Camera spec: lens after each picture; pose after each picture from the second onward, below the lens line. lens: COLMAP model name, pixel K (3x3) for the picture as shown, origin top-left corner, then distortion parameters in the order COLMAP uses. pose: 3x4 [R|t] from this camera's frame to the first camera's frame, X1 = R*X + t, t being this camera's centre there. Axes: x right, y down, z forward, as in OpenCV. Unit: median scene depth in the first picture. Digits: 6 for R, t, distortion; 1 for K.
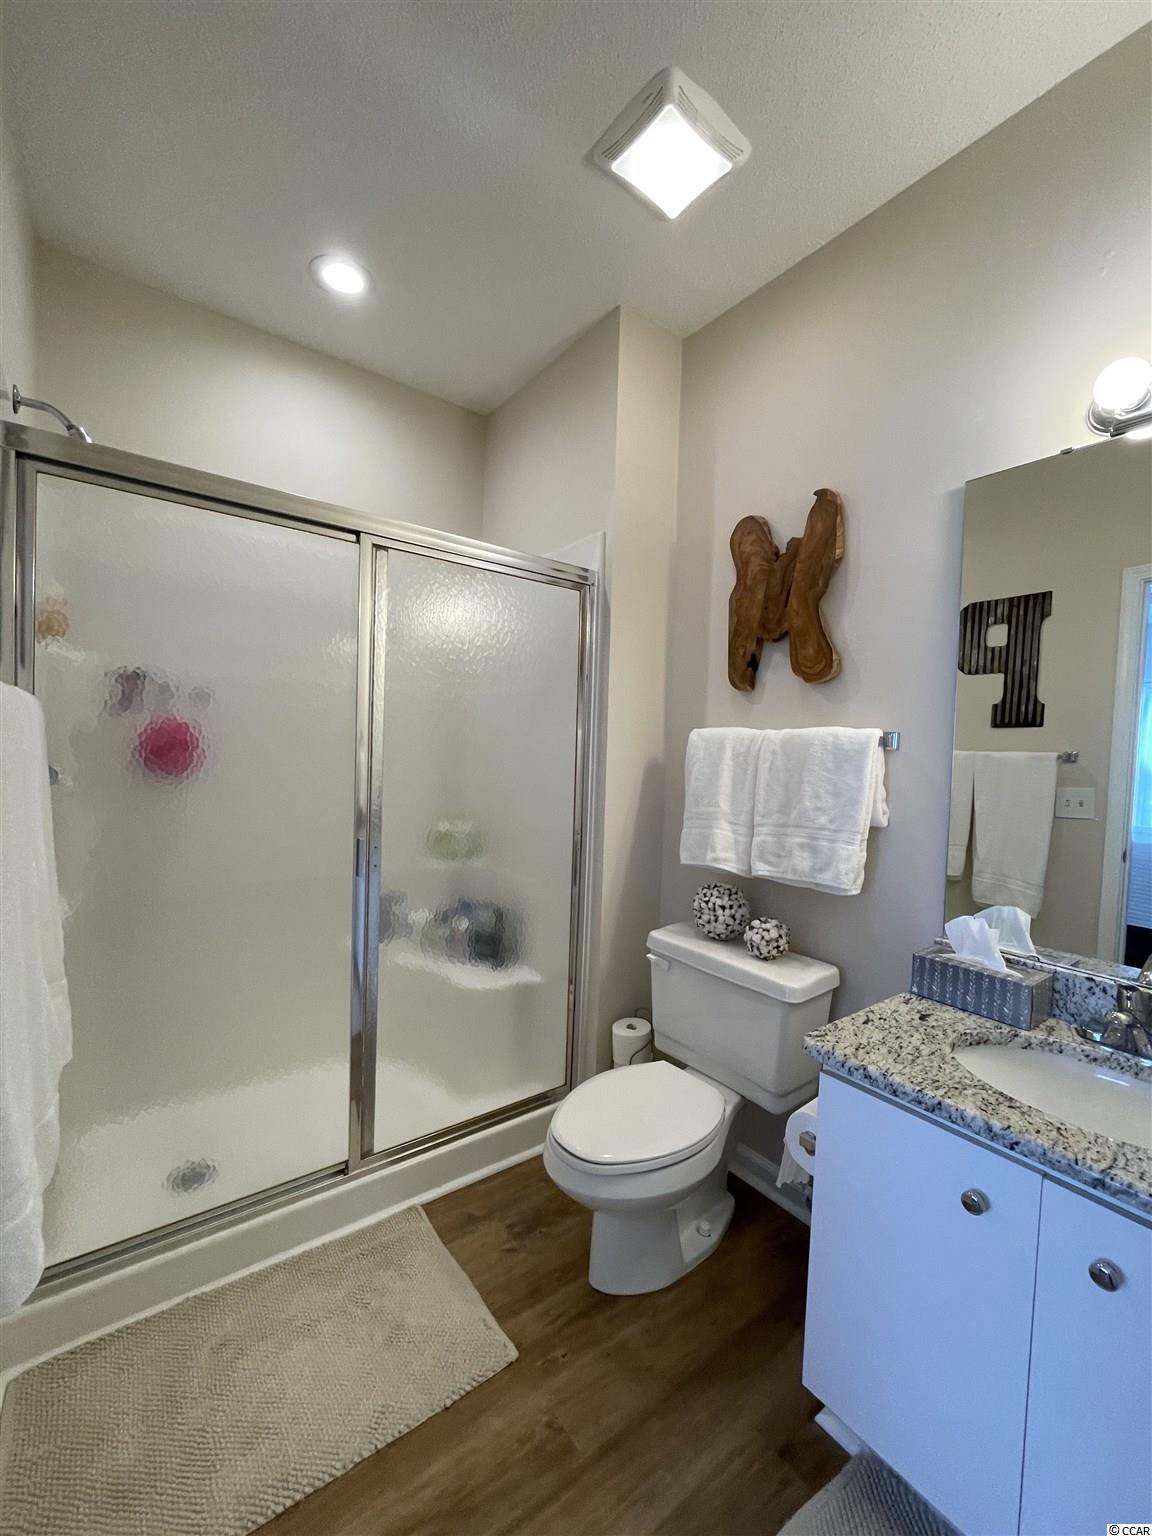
lens RADIAL K [[621.2, 0, 569.8], [0, 621.2, 771.7], [0, 0, 1]] dist [-0.004695, 0.001039]
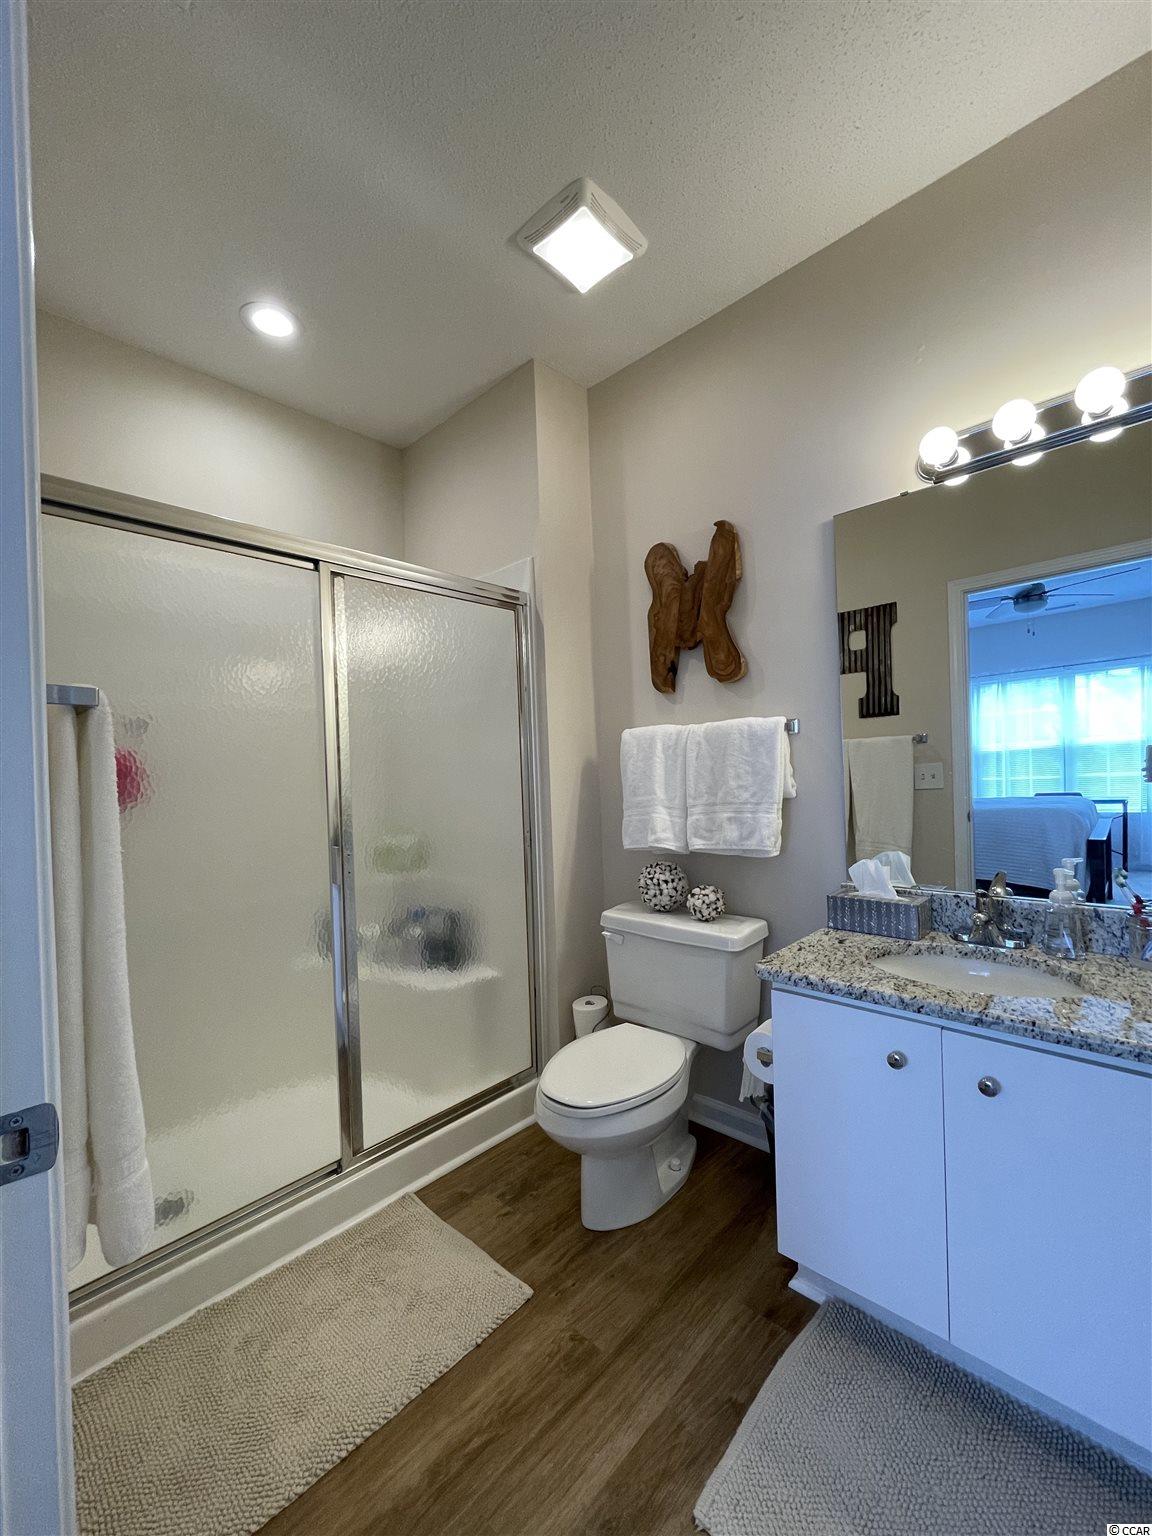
lens RADIAL K [[621.2, 0, 569.5], [0, 621.2, 772.2], [0, 0, 1]] dist [-0.004695, 0.001039]
pose [[0.983470, -0.067339, 0.168086, -0.118050], [0.072740, 0.997007, -0.026180, 0.038590], [-0.165820, 0.037974, 0.985425, -0.115765]]
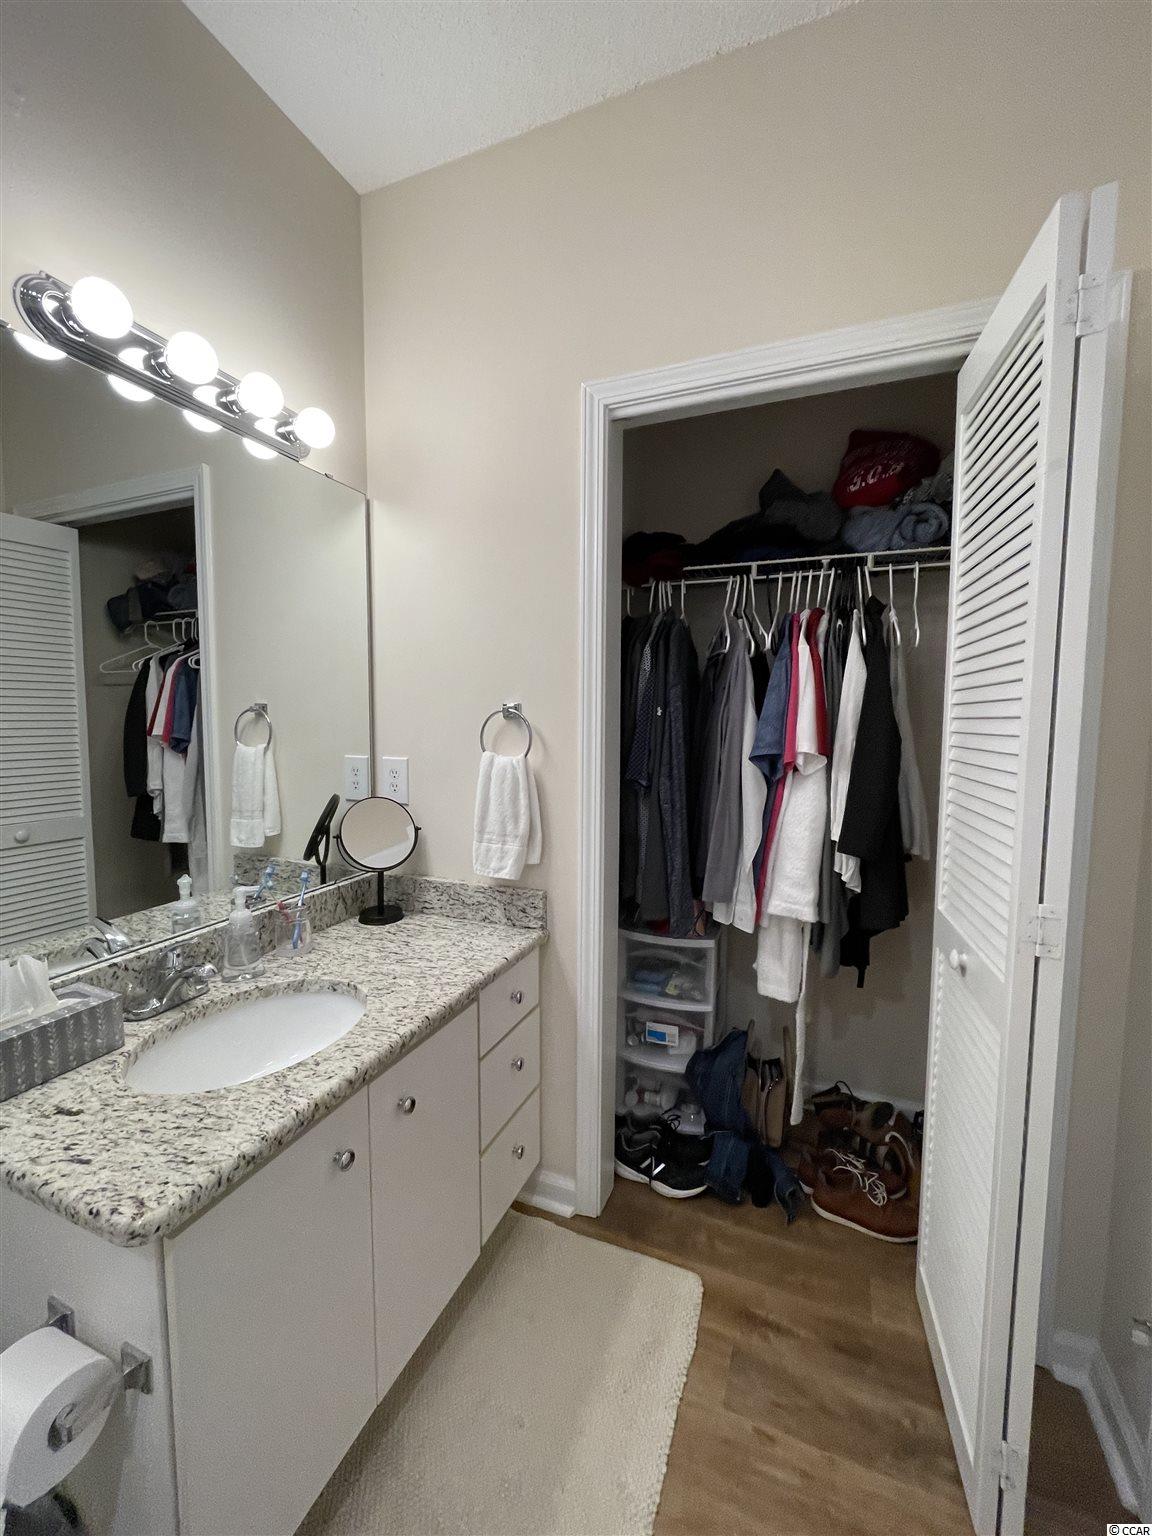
lens RADIAL K [[621.2, 0, 573.9], [0, 621.2, 765.3], [0, 0, 1]] dist [-0.004695, 0.001039]
pose [[-0.516674, -0.104838, 0.849740, -0.211808], [0.007412, 0.991890, 0.126883, -0.057912], [-0.856150, 0.071855, -0.511707, 0.651403]]
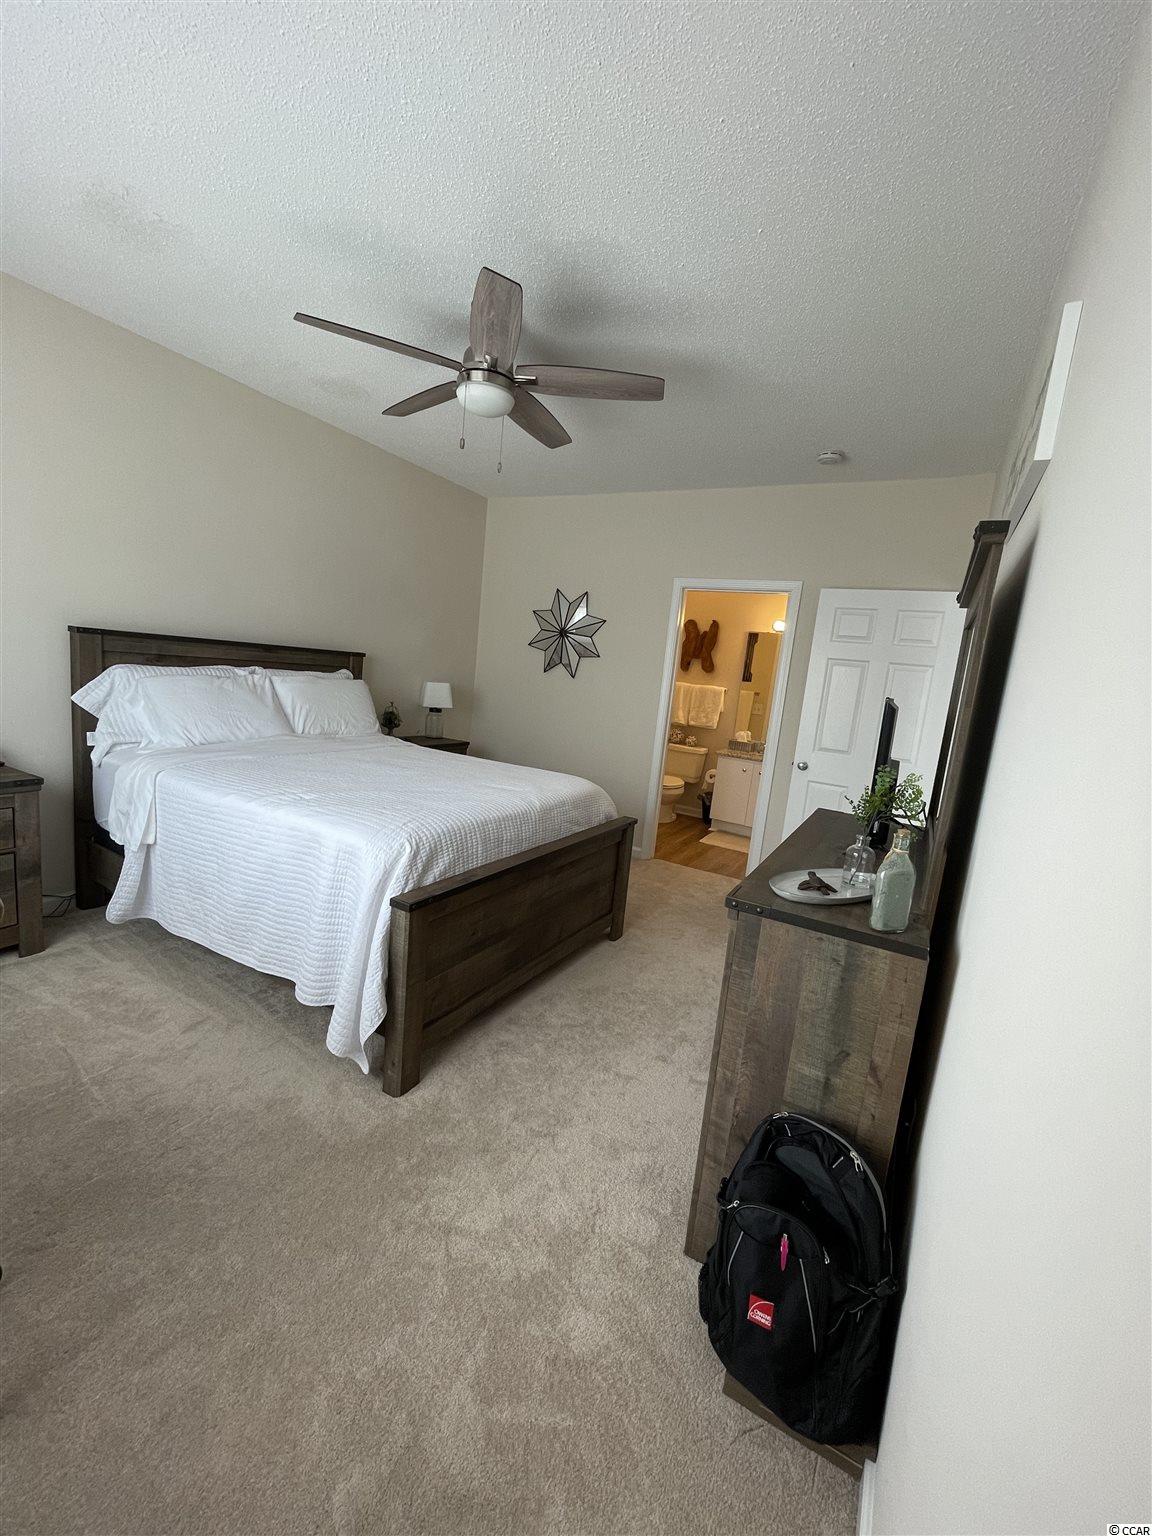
lens RADIAL K [[621.2, 0, 588.6], [0, 621.2, 766.2], [0, 0, 1]] dist [-0.004695, 0.001039]
pose [[0.903628, -0.002934, 0.428308, -1.941408], [-0.060350, 0.989128, 0.134100, -0.048823], [-0.424045, -0.147025, 0.893627, -2.209330]]
